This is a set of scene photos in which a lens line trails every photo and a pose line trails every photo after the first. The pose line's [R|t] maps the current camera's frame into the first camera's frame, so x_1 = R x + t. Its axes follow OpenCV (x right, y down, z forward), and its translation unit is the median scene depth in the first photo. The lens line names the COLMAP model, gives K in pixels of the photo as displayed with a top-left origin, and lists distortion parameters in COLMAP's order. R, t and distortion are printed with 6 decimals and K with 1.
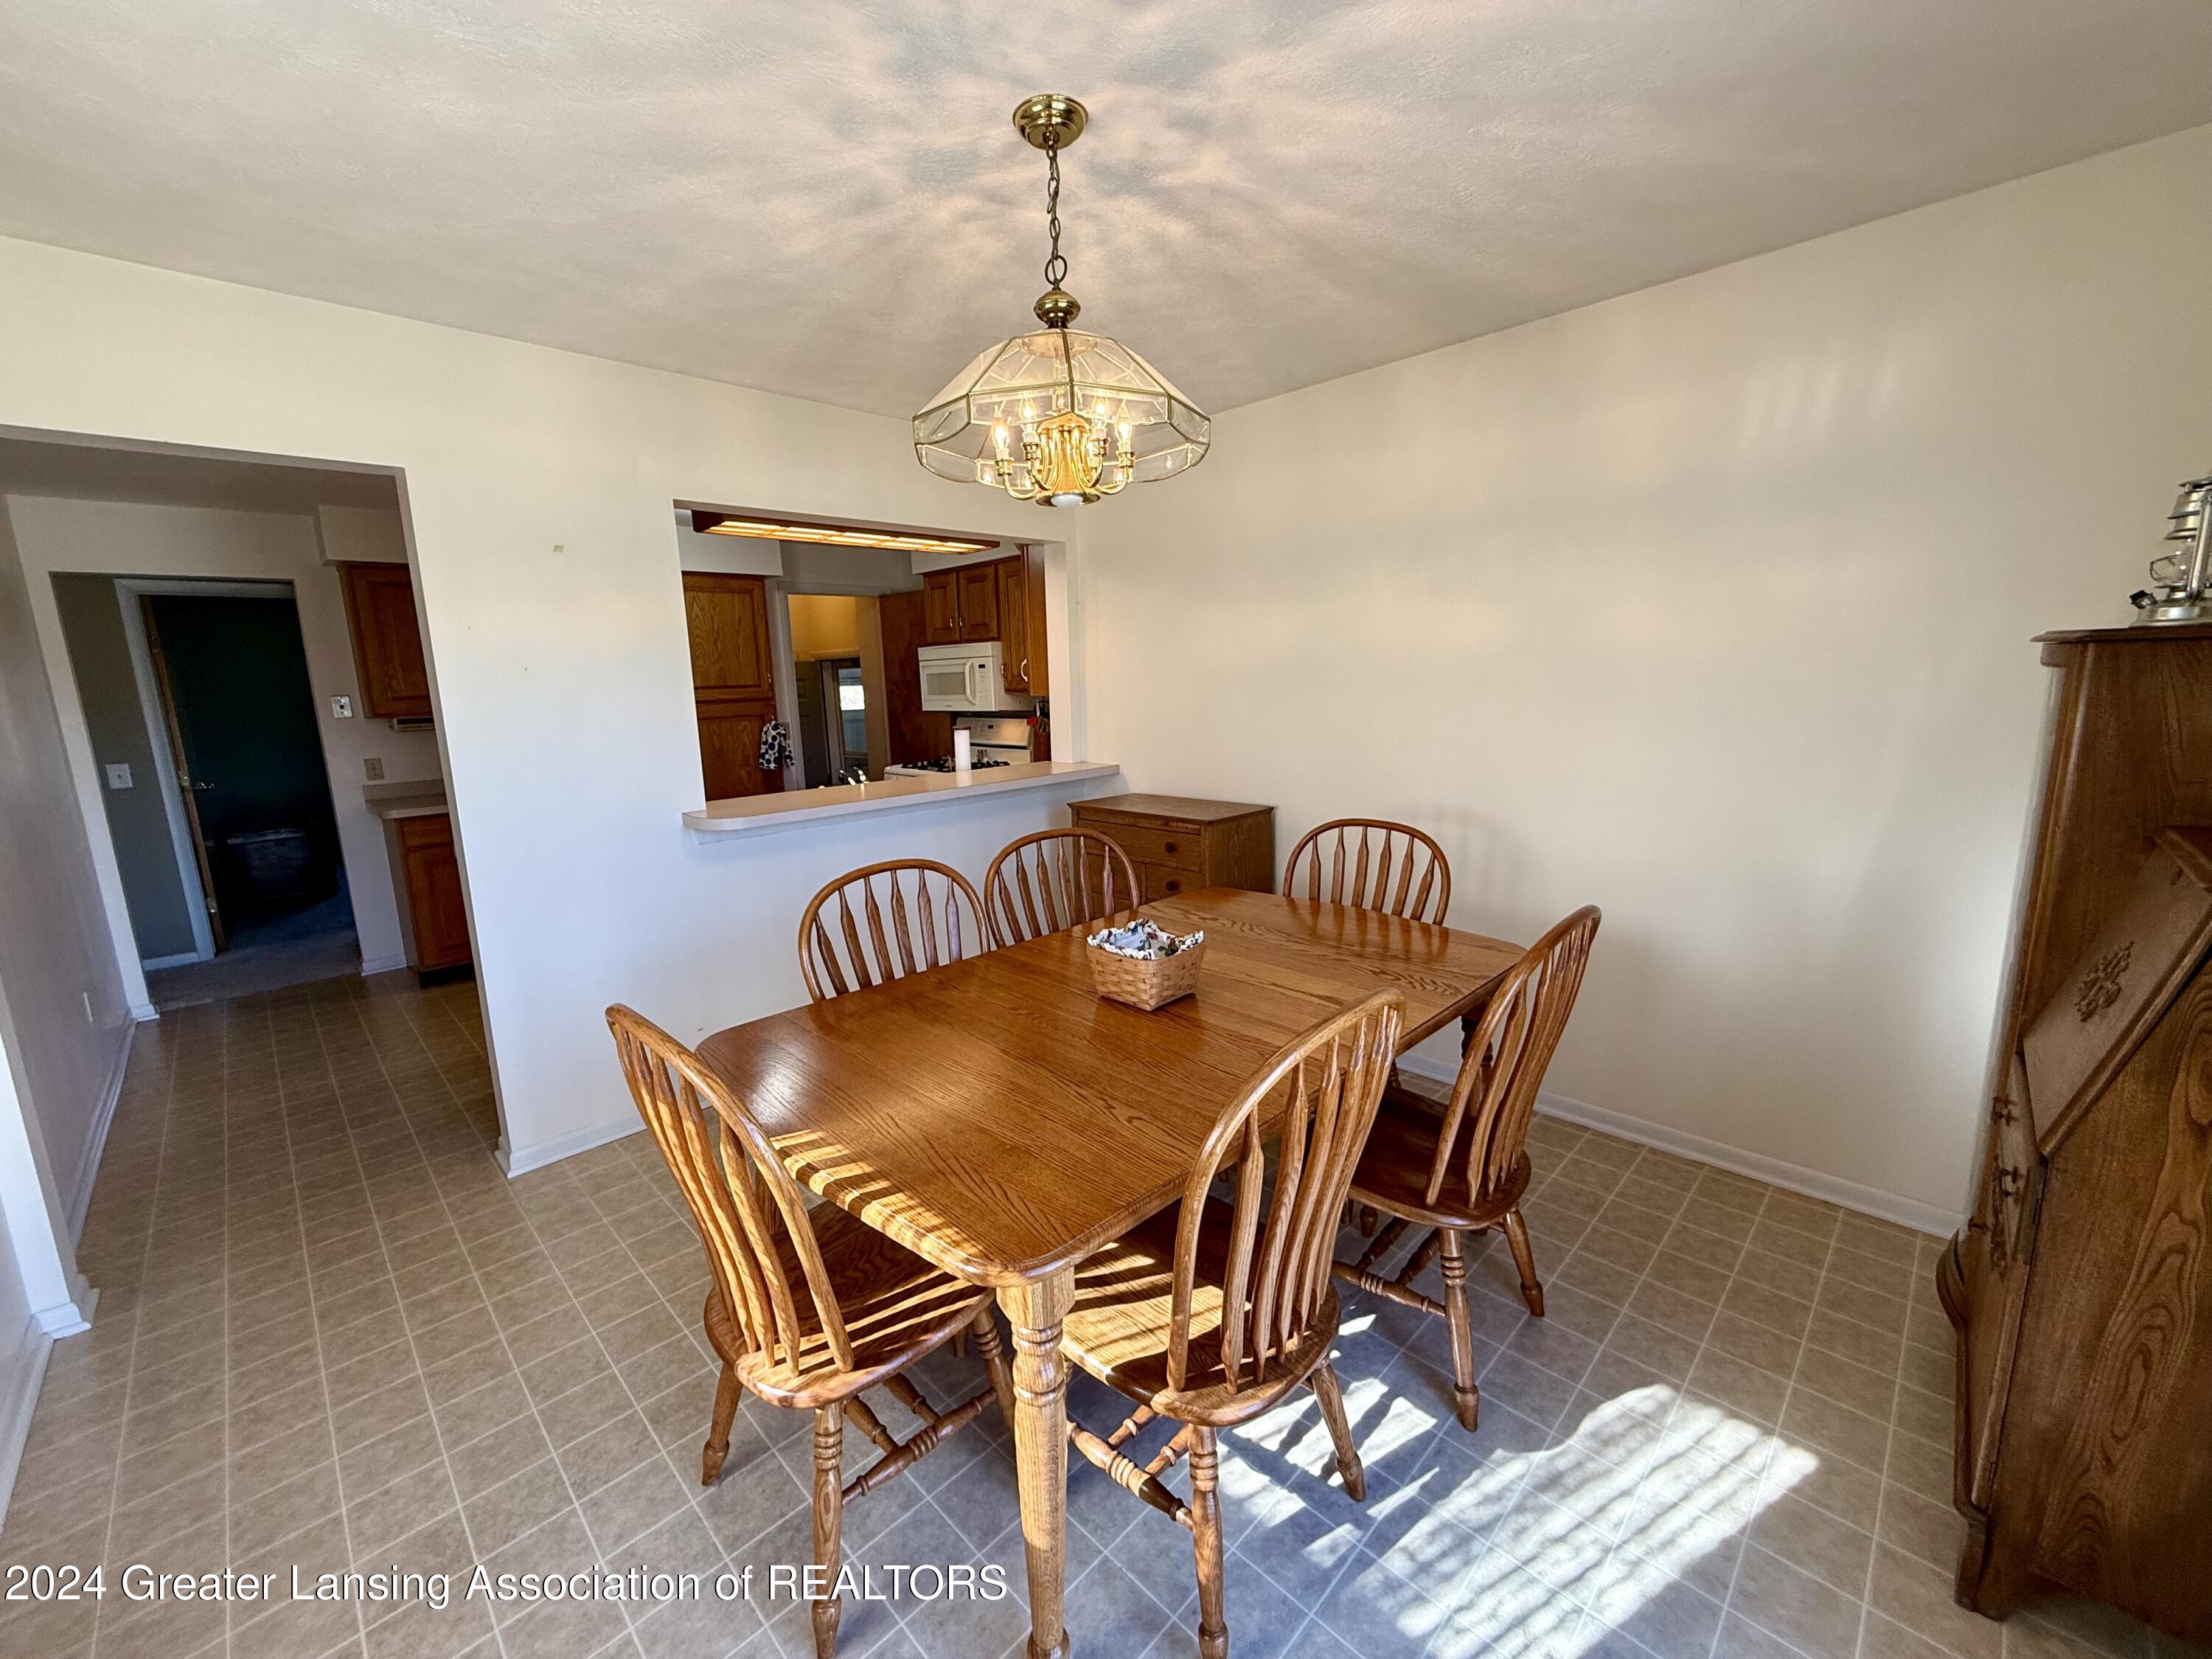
lens RADIAL K [[881.9, 0, 1105.6], [0, 881.9, 831.7], [0, 0, 1]] dist [0.000438, -0.000107]
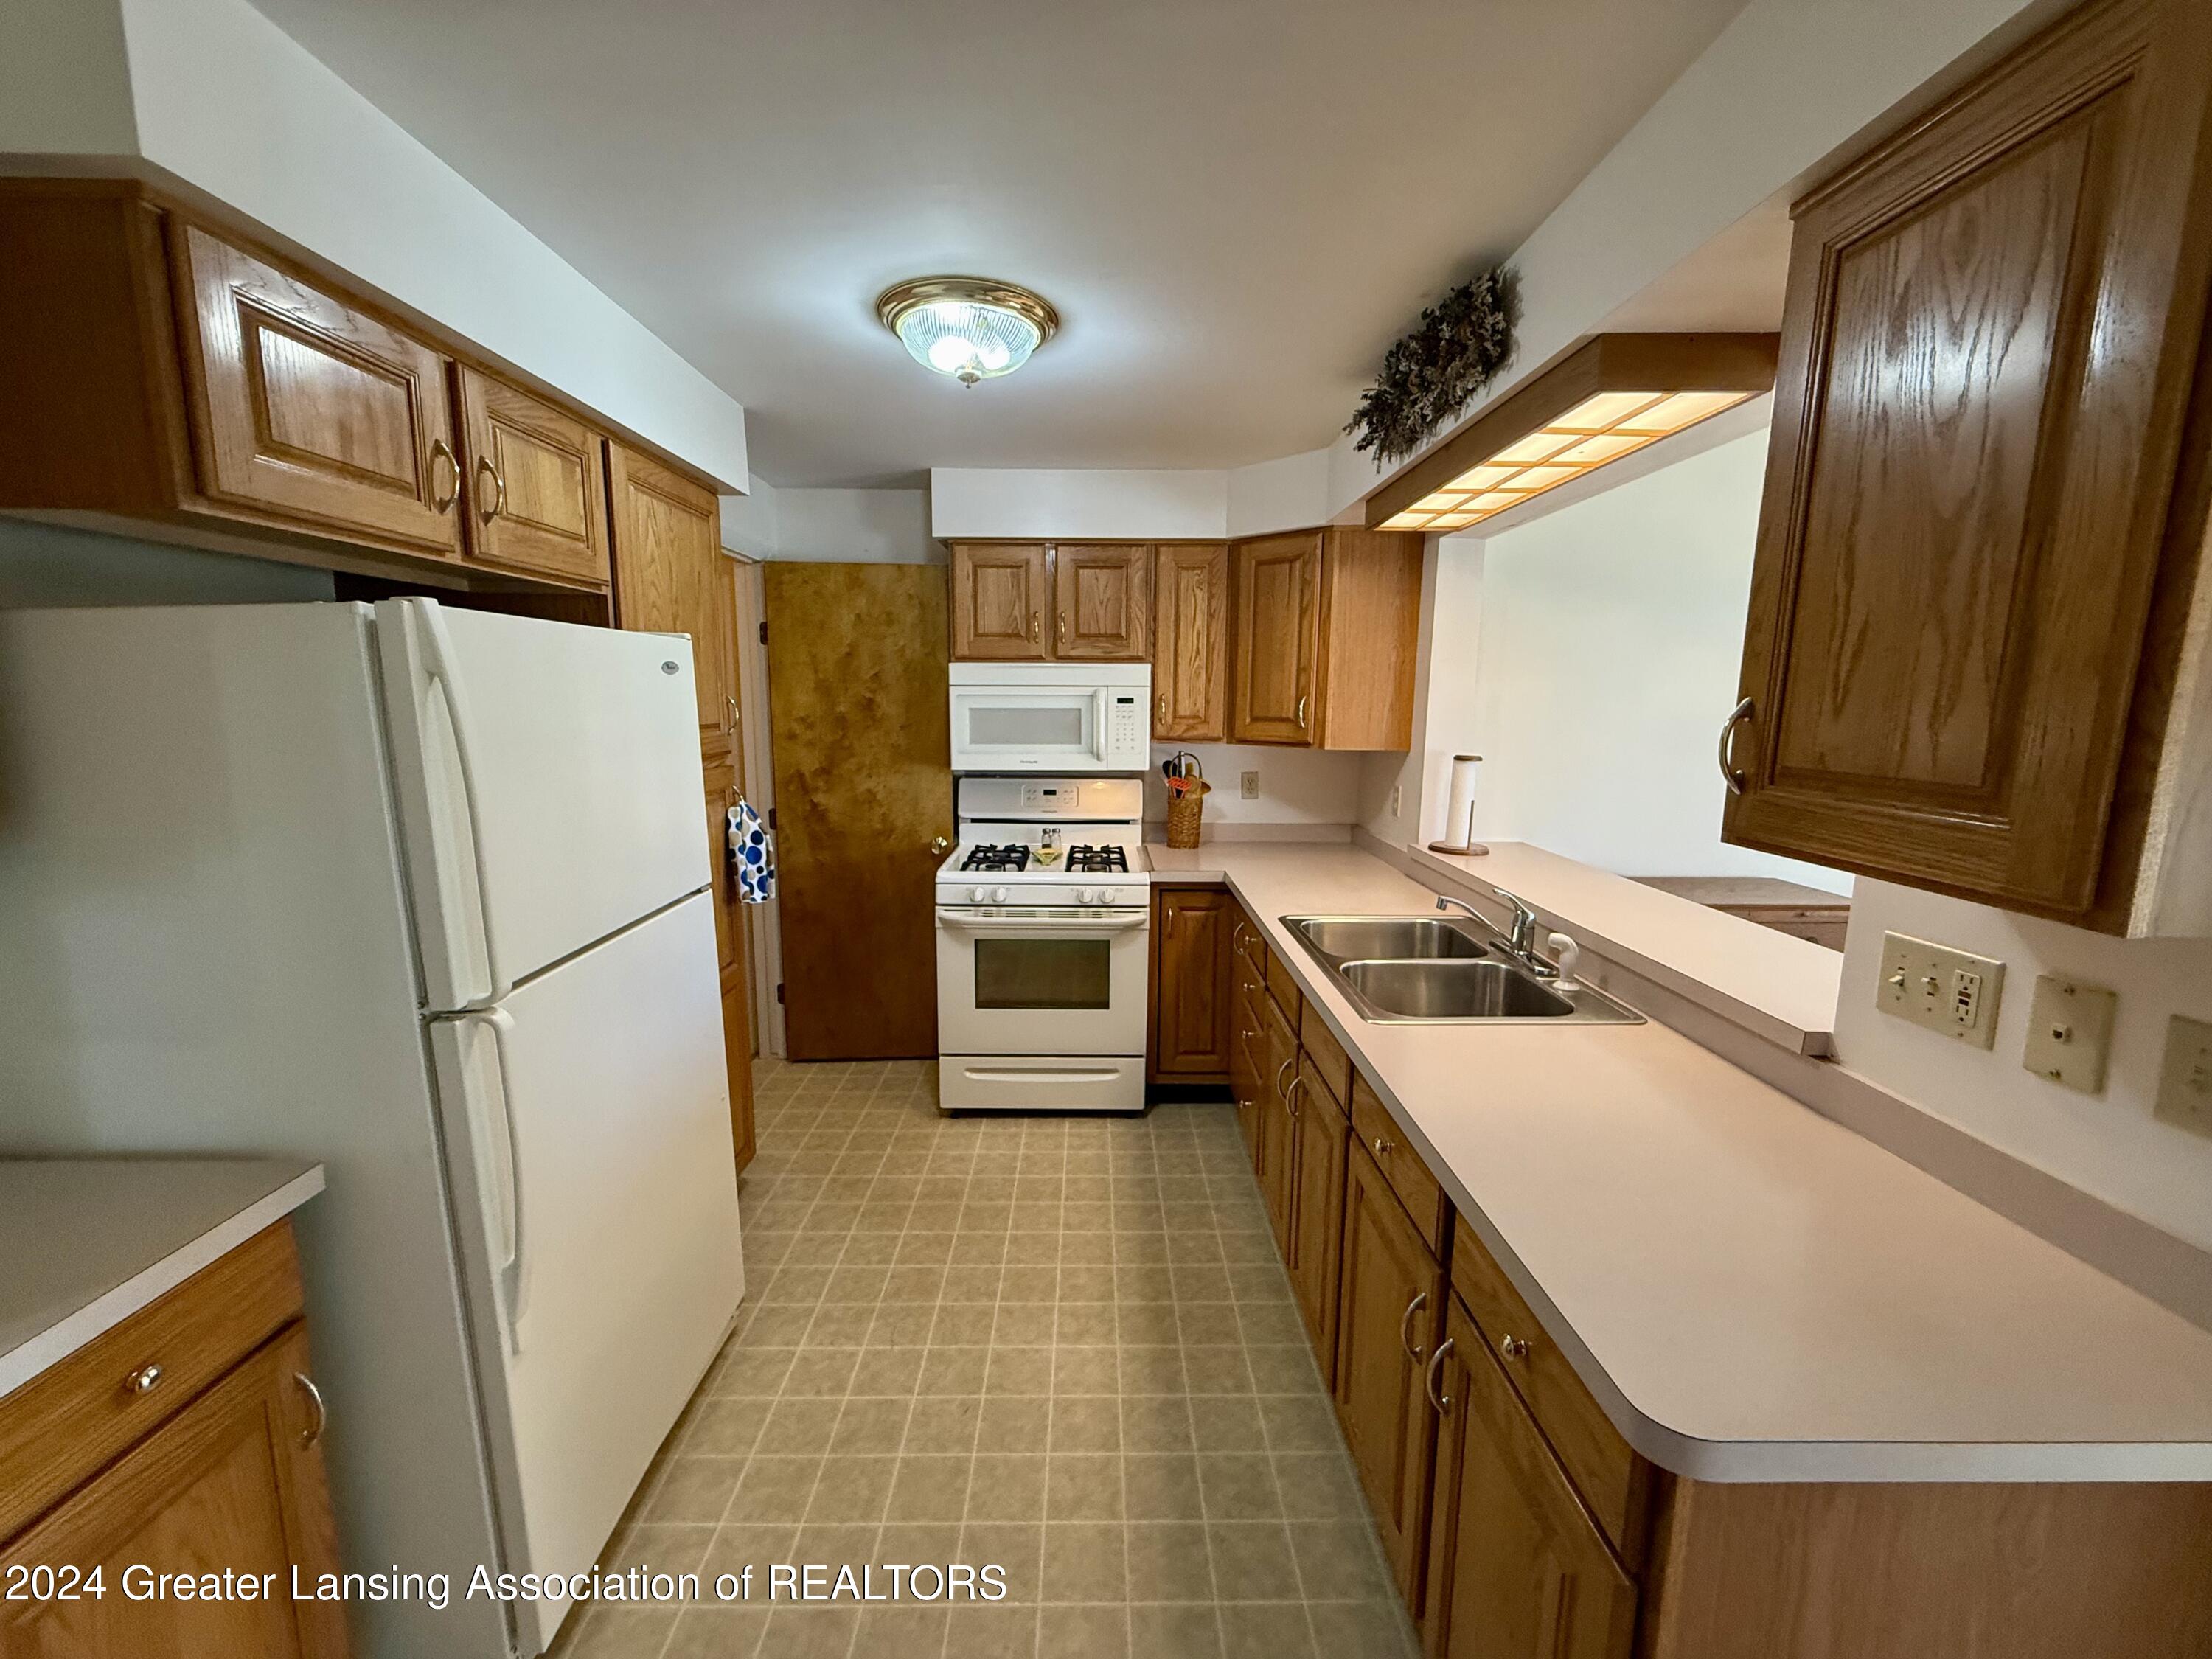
lens RADIAL K [[881.9, 0, 1104.5], [0, 881.9, 831.5], [0, 0, 1]] dist [0.000438, -0.000107]
pose [[0.695071, -0.078456, 0.714648, -0.587643], [0.100917, 0.994833, 0.011062, -0.096844], [-0.711823, 0.064431, 0.699397, 0.543474]]
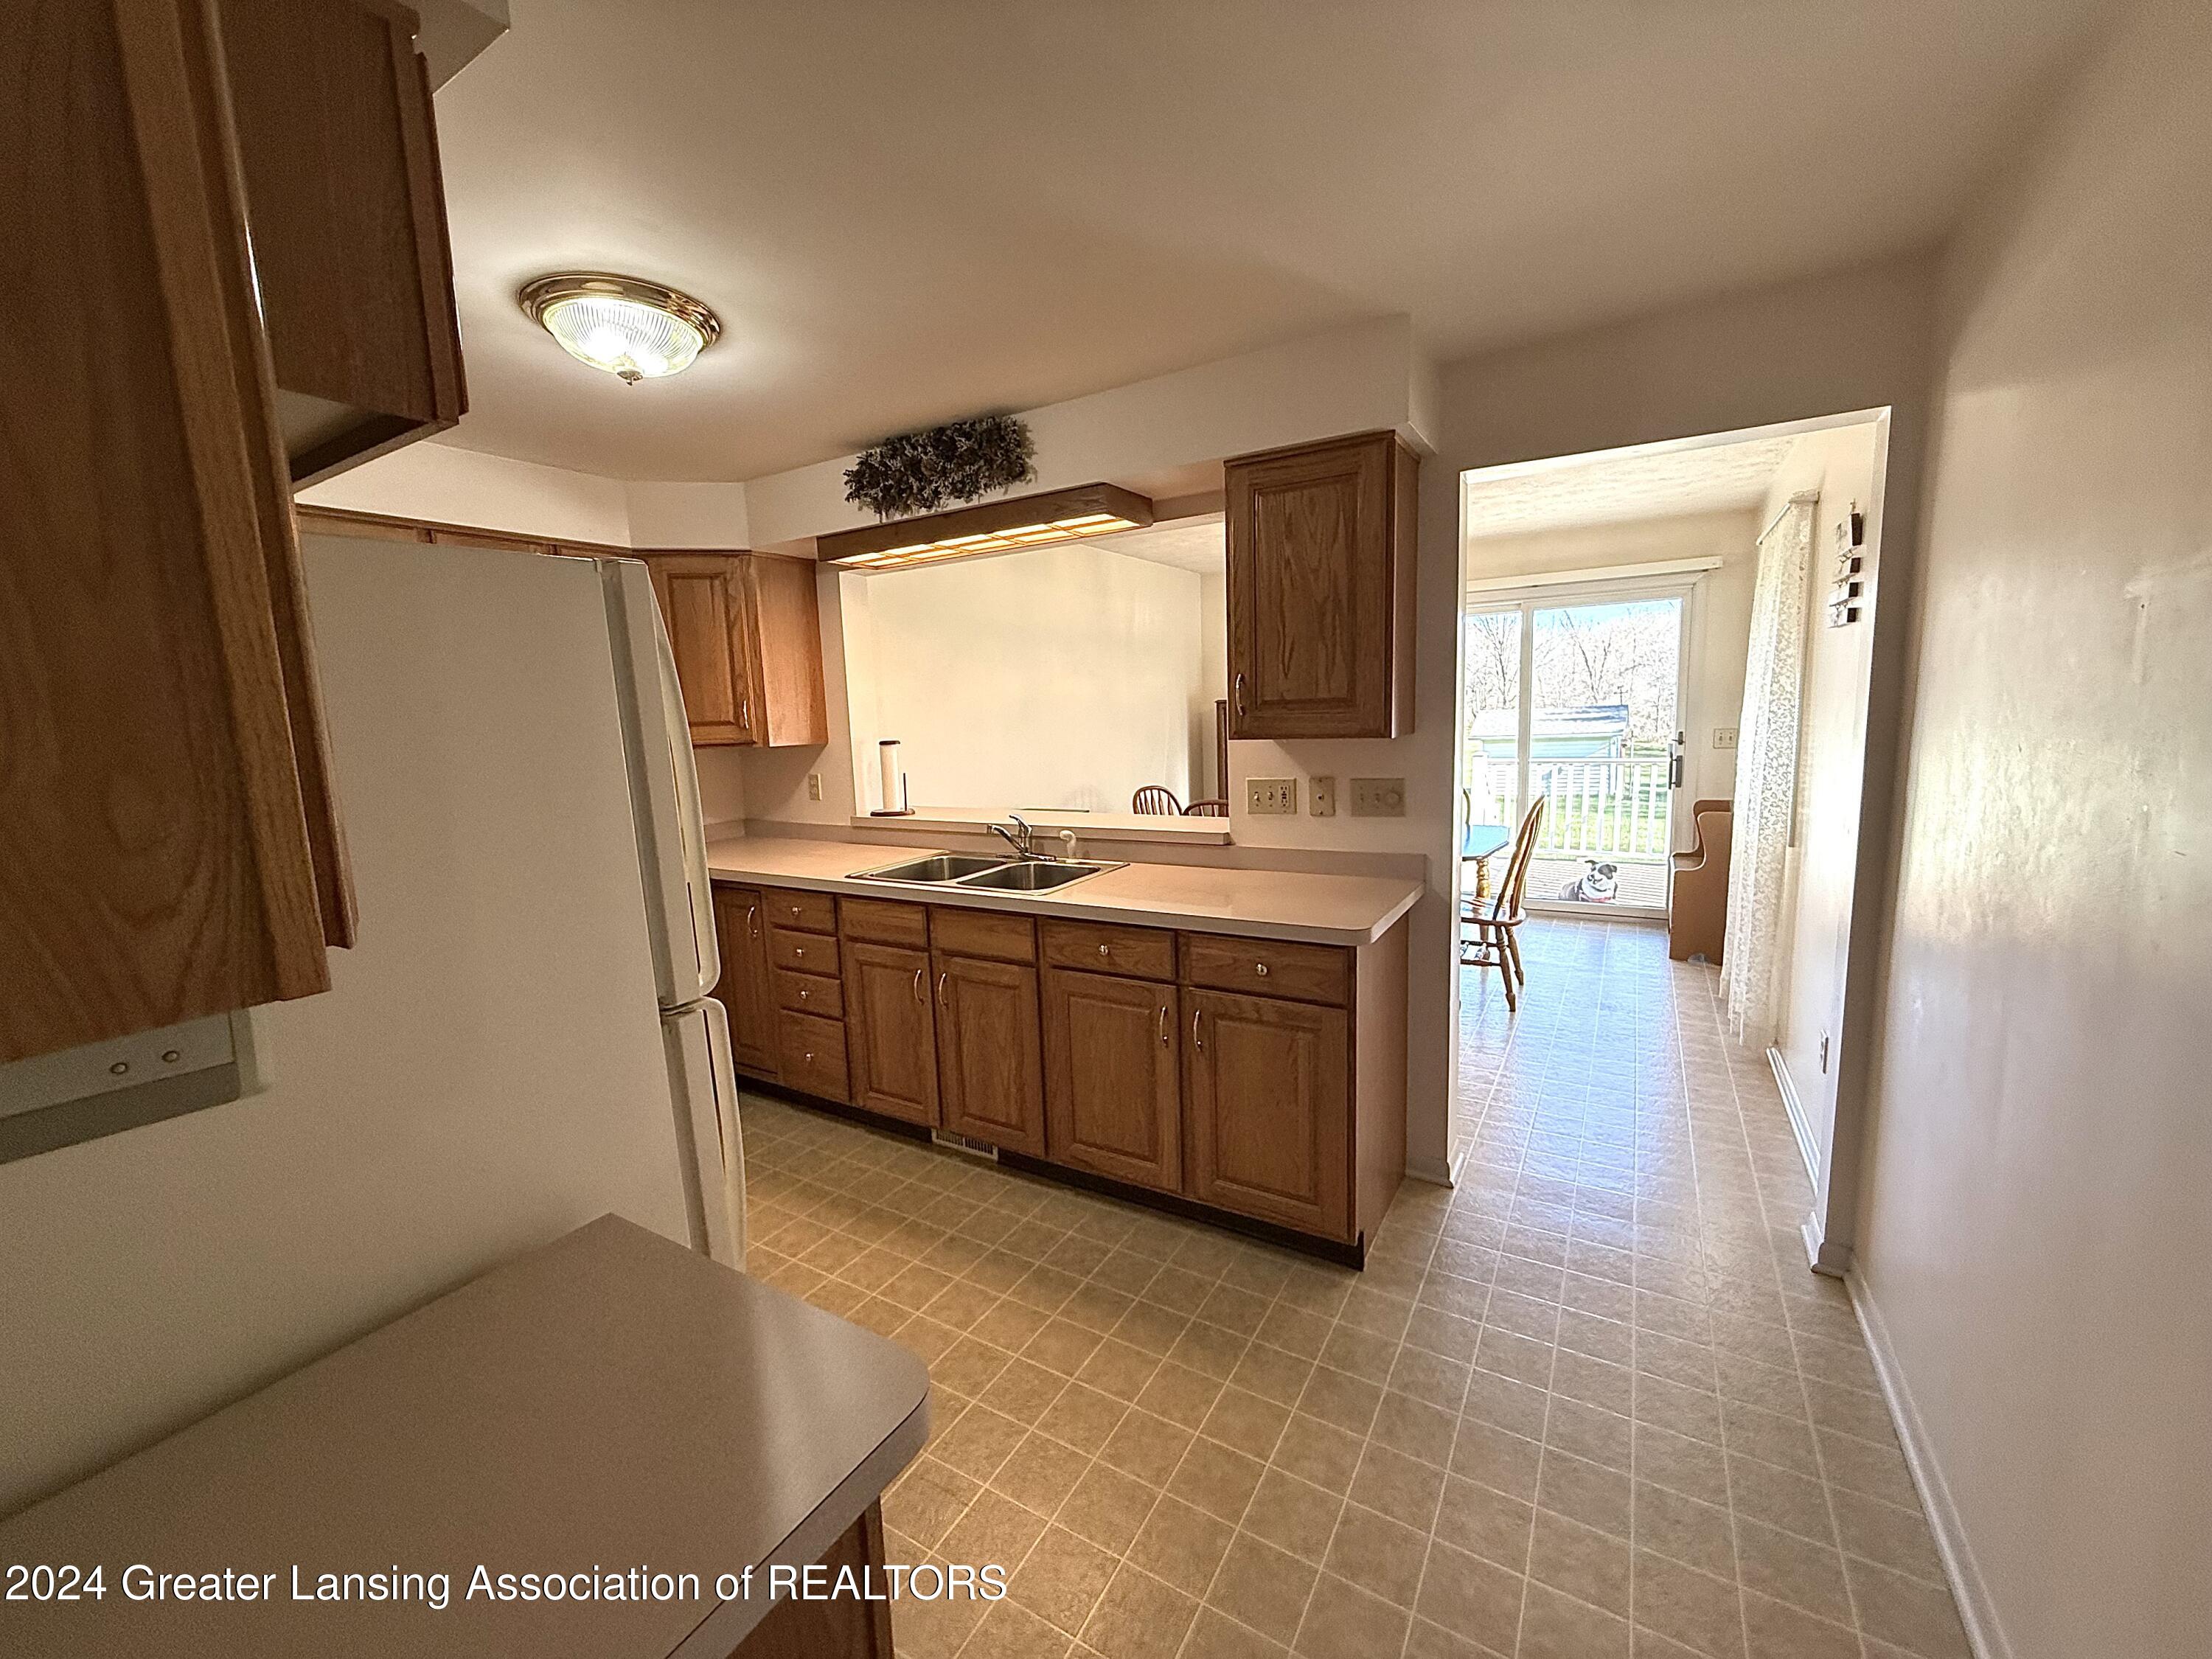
lens RADIAL K [[881.9, 0, 1102.3], [0, 881.9, 829.5], [0, 0, 1]] dist [0.000438, -0.000107]
pose [[-0.241426, -0.098658, 0.965391, -0.781791], [0.215209, 0.964604, 0.152397, -0.117799], [-0.946255, 0.244554, -0.211648, 0.774759]]
